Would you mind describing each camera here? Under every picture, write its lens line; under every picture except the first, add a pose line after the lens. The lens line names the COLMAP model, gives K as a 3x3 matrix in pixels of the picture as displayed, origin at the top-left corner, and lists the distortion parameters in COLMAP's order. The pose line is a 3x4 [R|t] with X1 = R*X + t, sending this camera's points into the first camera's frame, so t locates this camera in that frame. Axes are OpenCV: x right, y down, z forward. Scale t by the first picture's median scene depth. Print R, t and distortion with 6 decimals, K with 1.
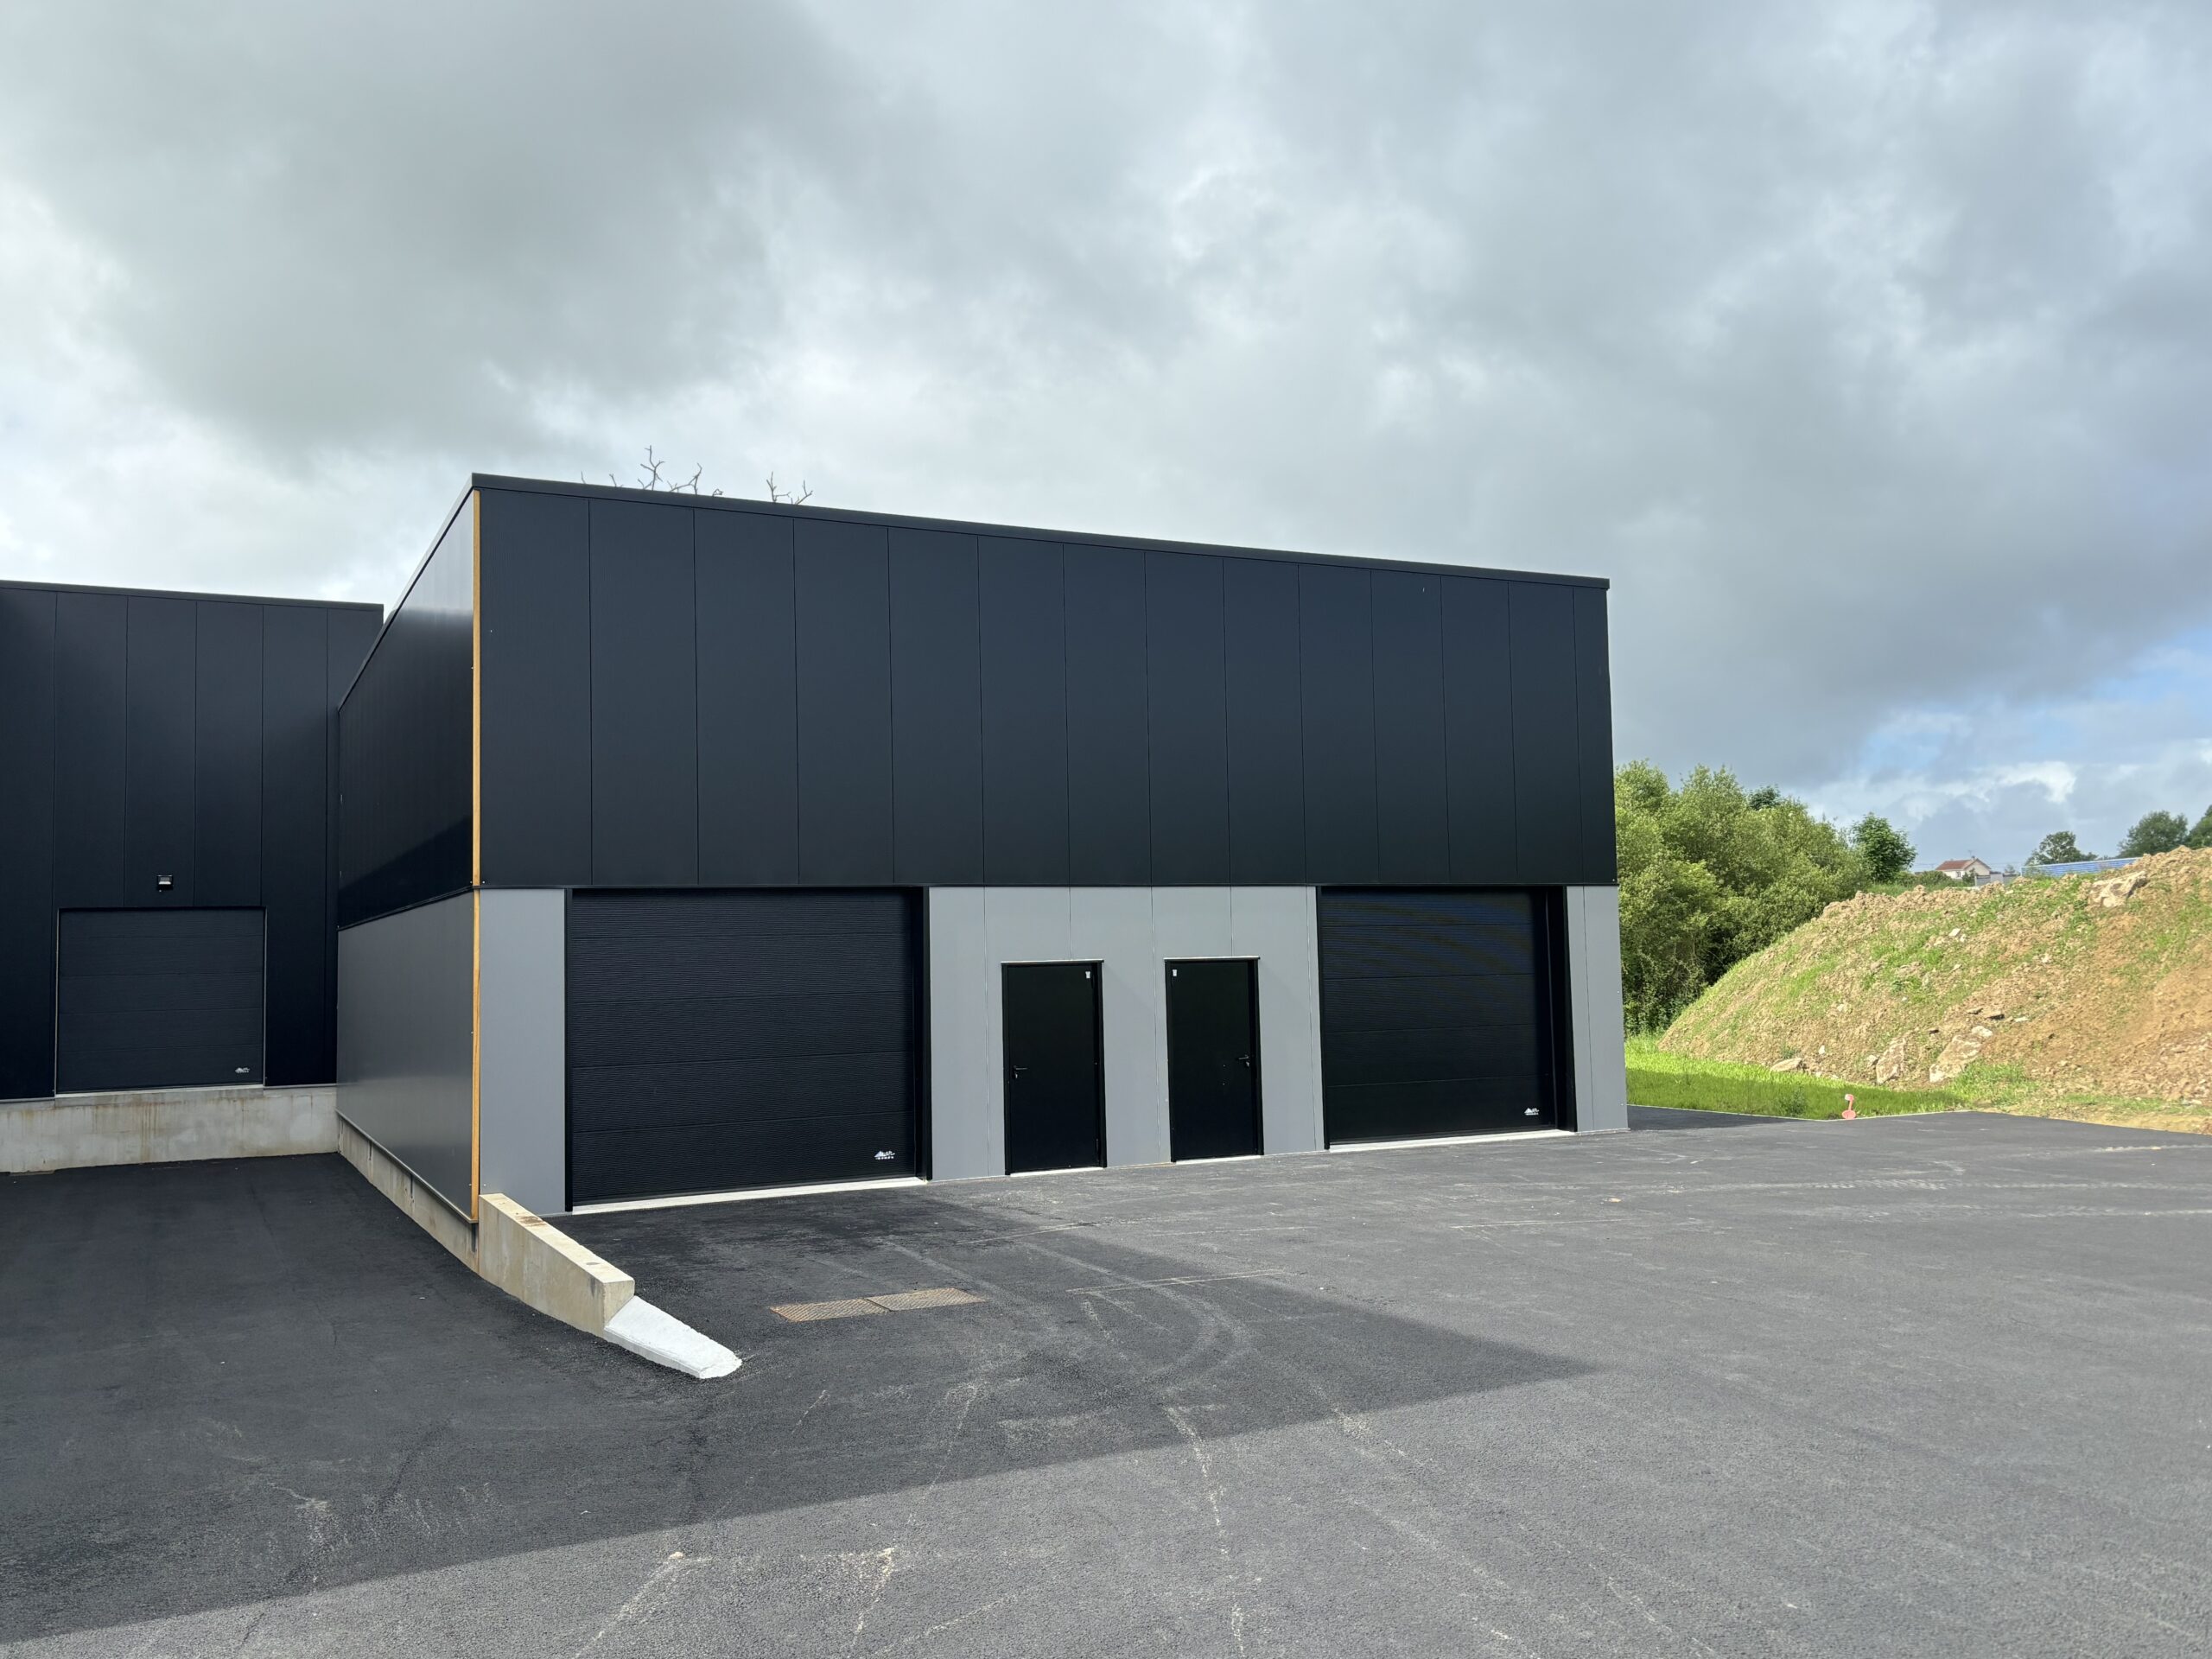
lens RADIAL K [[1851.0, 0, 1097.1], [0, 1851.0, 966.6], [0, 0, 1]] dist [0.025168, 0.000252]
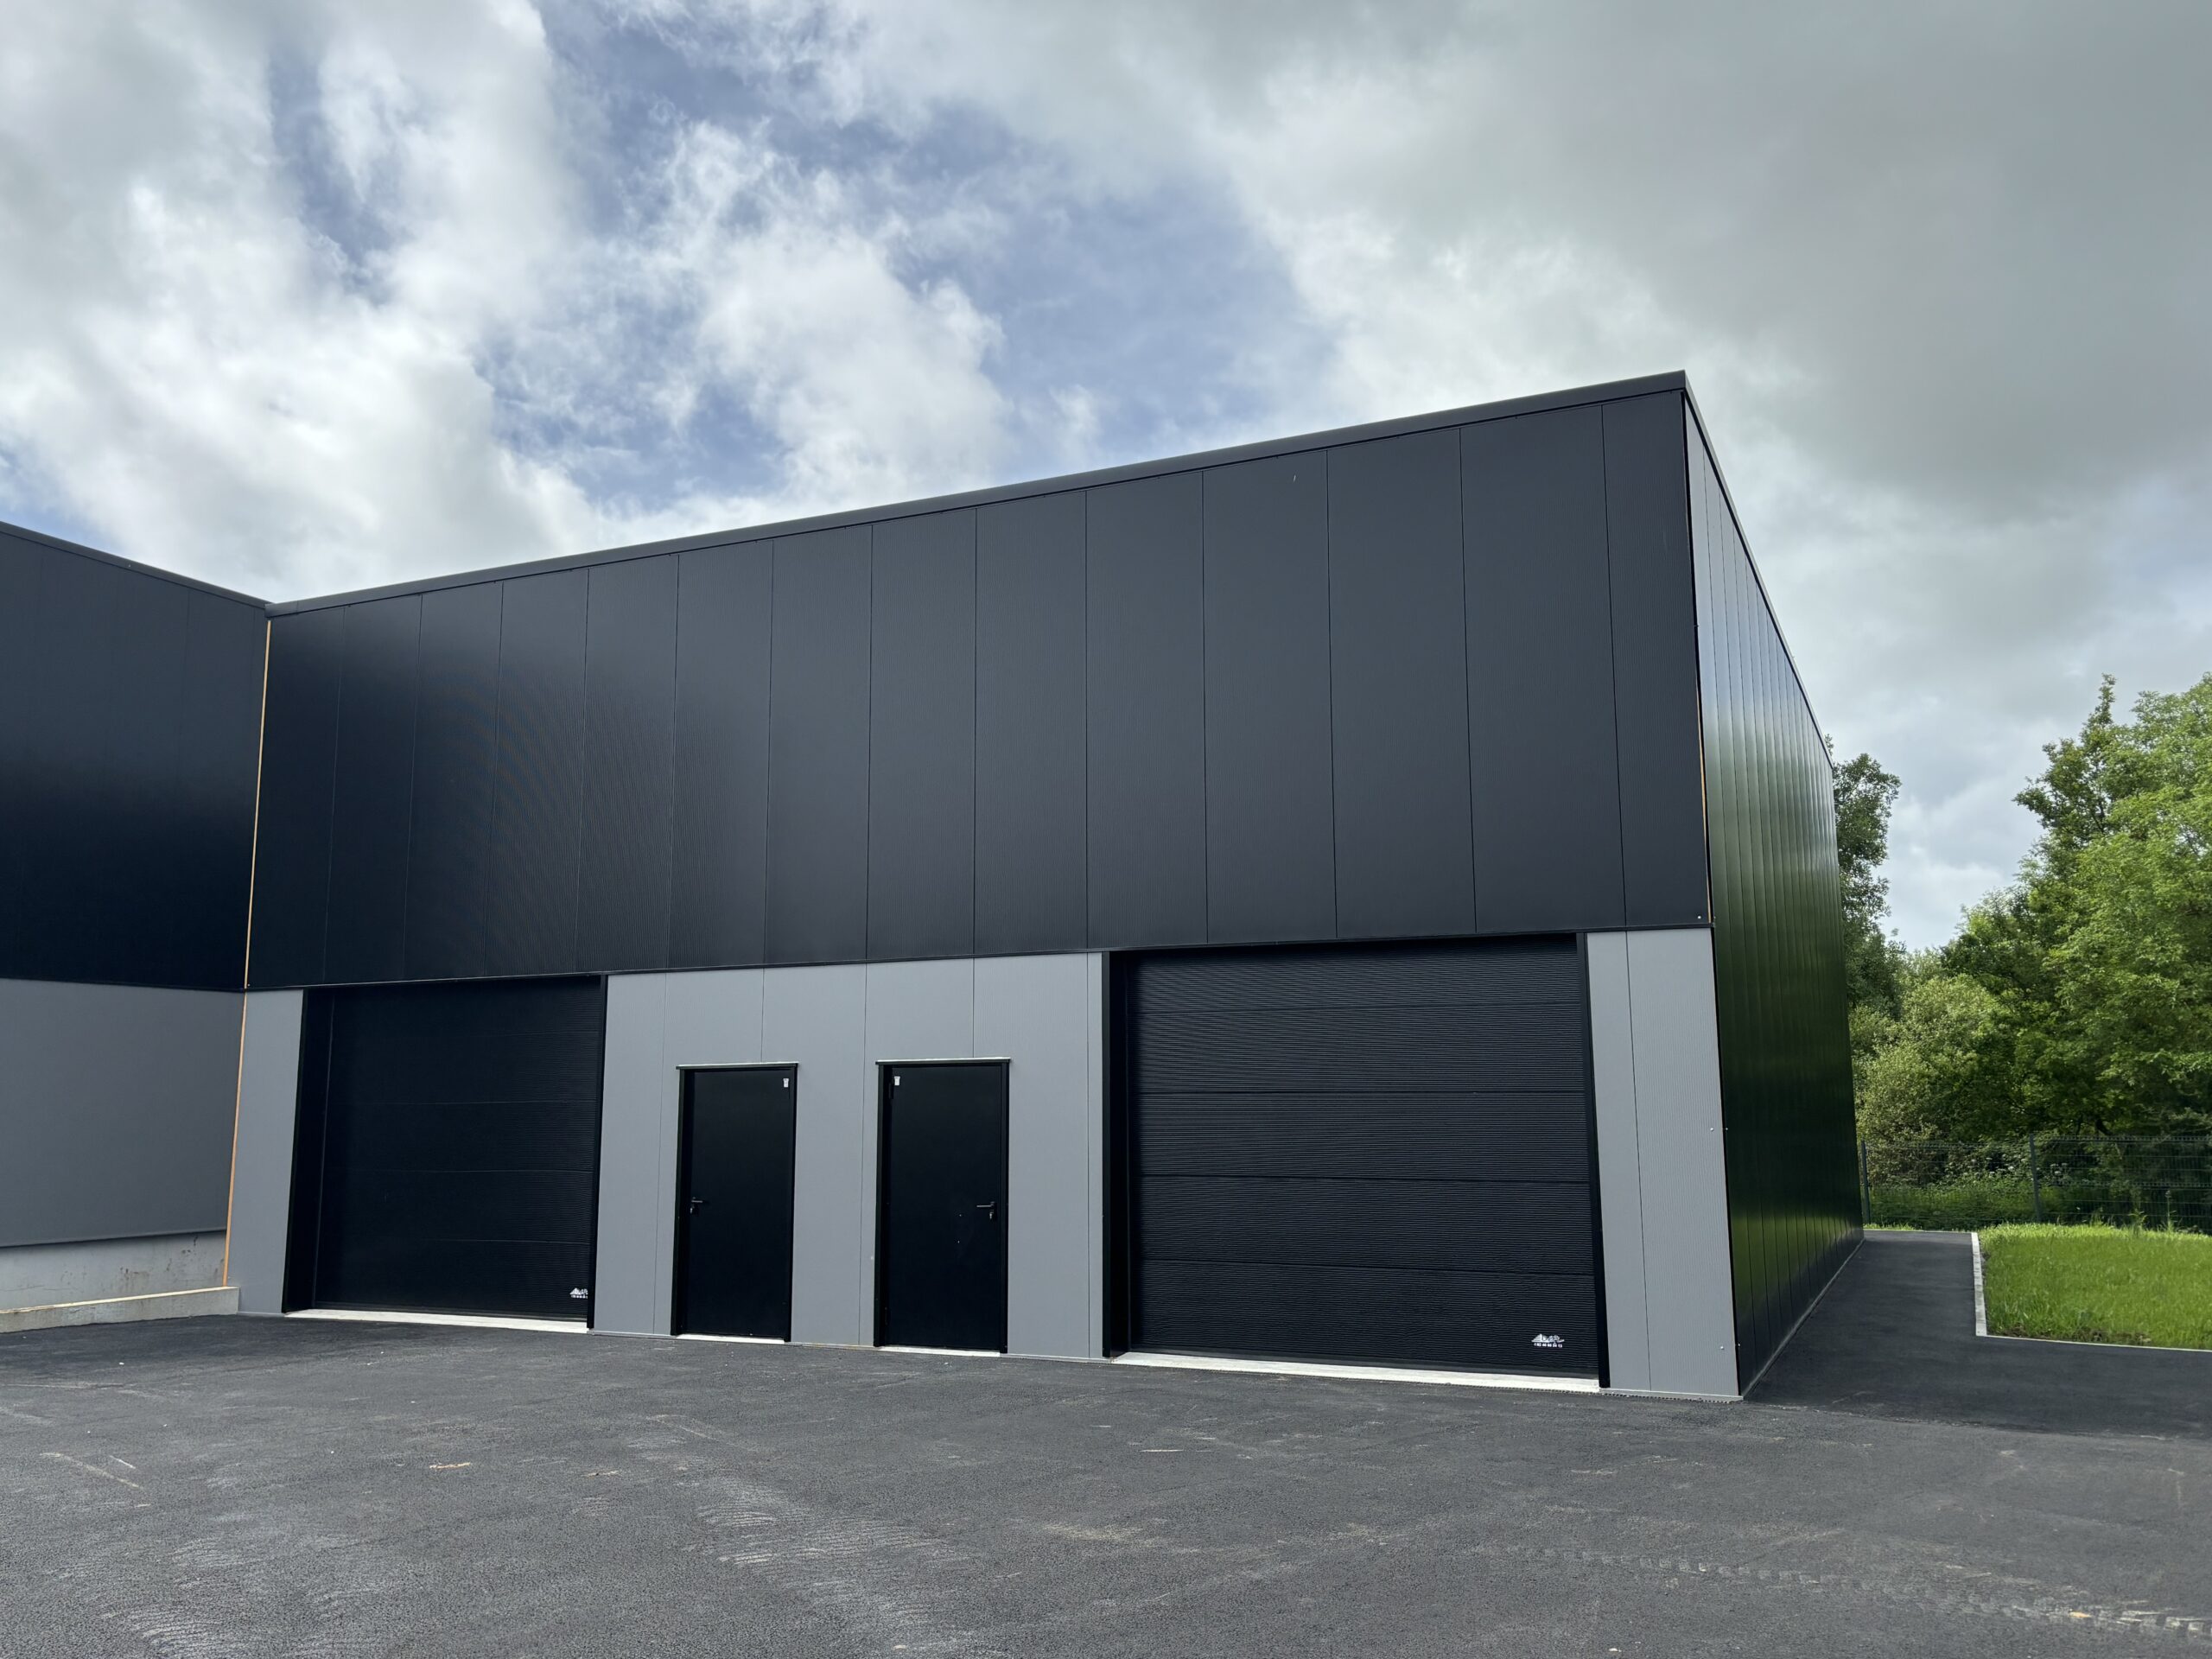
lens RADIAL K [[1983.6, 0, 1106.0], [0, 1983.6, 829.5], [0, 0, 1]] dist [-0.033973, 0.010468]
pose [[0.616129, -0.090336, -0.782447, 0.483152], [-0.004908, 0.992942, -0.118503, -0.001806], [0.787630, 0.076853, 0.611337, 0.397806]]
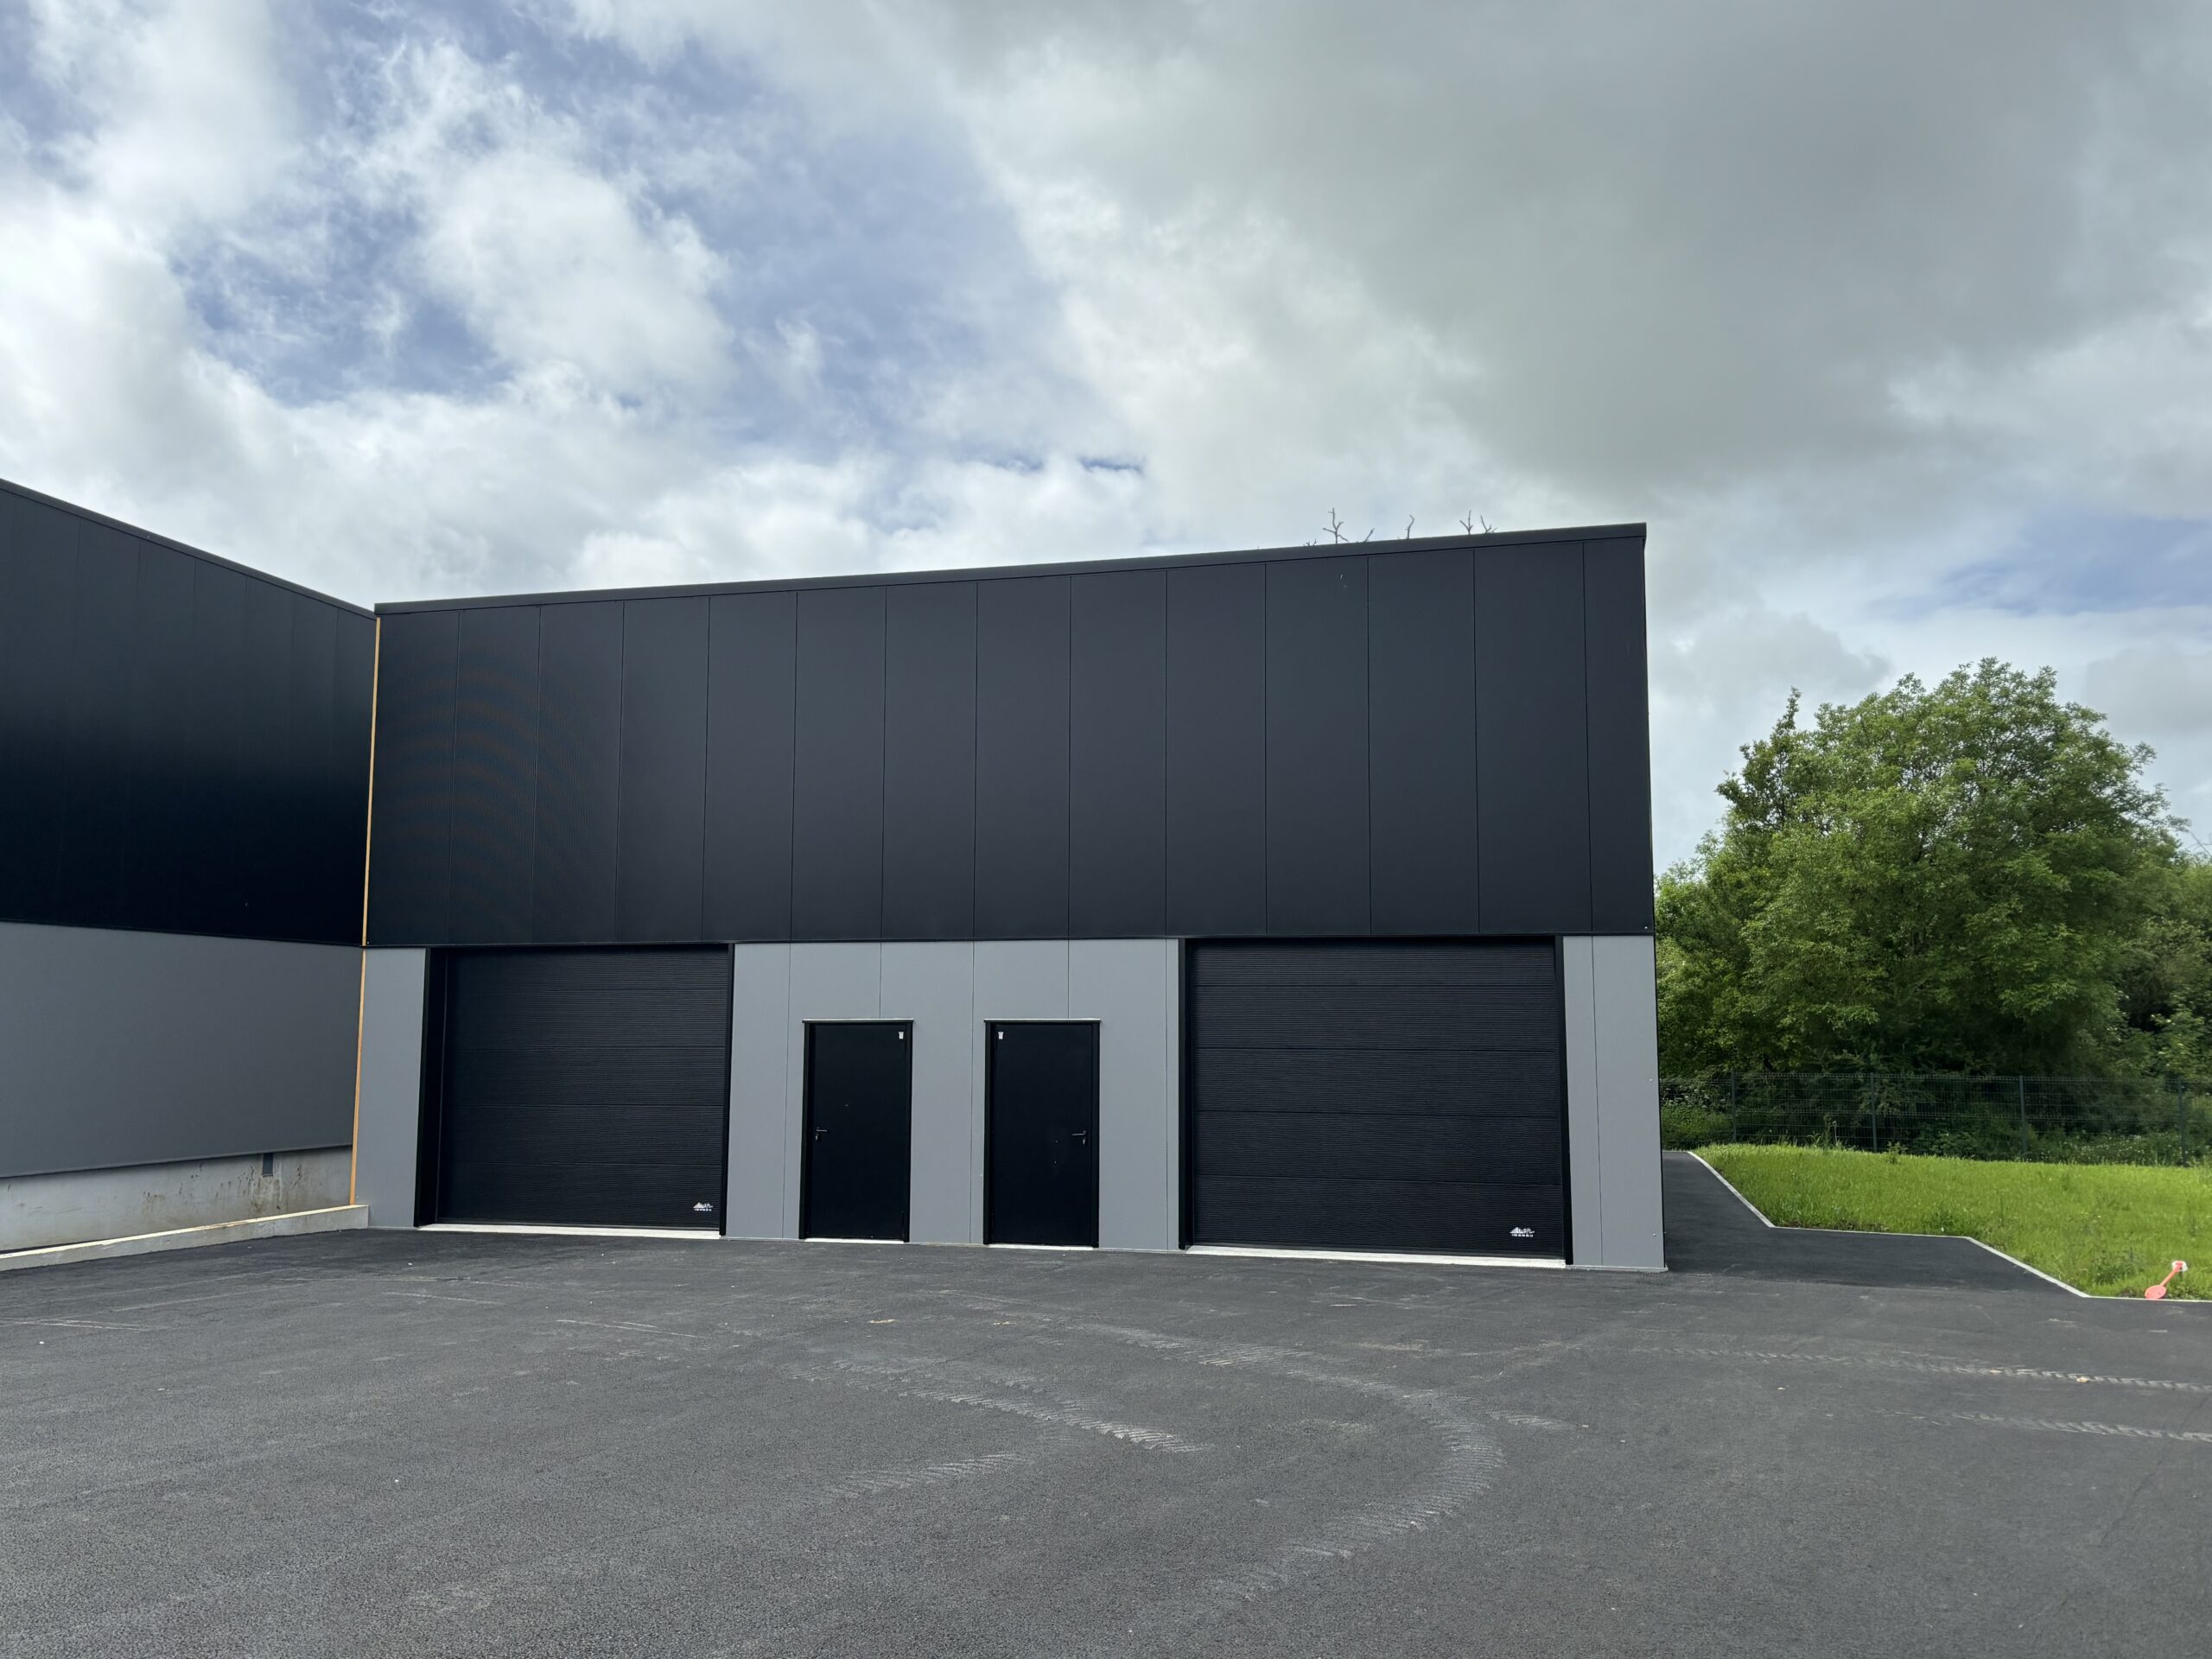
lens RADIAL K [[1983.6, 0, 1106.0], [0, 1983.6, 829.5], [0, 0, 1]] dist [-0.033973, 0.010468]
pose [[0.750876, -0.042737, -0.659059, 0.497398], [-0.015399, 0.996500, -0.082162, -0.012329], [0.660264, 0.071842, 0.747590, 0.202750]]
